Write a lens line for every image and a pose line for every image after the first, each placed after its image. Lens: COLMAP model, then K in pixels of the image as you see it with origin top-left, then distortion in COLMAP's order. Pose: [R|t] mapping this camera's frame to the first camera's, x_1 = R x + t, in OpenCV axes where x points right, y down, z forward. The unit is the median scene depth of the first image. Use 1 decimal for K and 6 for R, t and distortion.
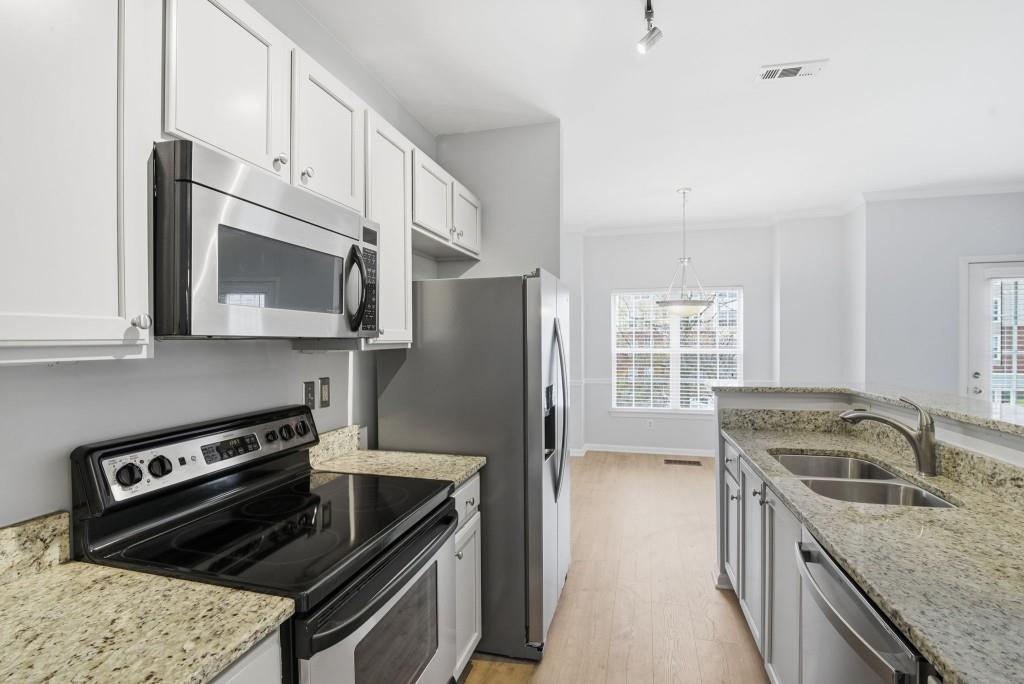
lens RADIAL K [[477.5, 0, 512.0], [0, 477.5, 342.0], [0, 0, 1]] dist [-0.000498, -0.000320]
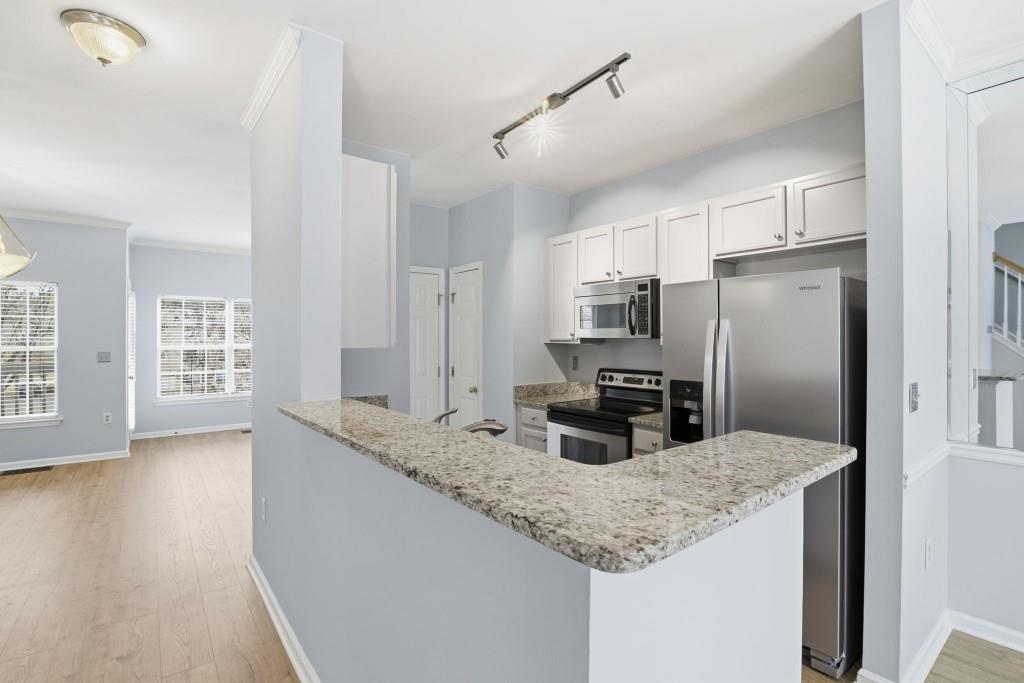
lens RADIAL K [[477.5, 0, 512.0], [0, 477.5, 341.5], [0, 0, 1]] dist [-0.000498, -0.000320]
pose [[-0.602723, 0.005498, -0.797931, 2.066765], [-0.001875, 0.999964, 0.008307, -0.013713], [0.797948, 0.006503, -0.602691, 2.225779]]
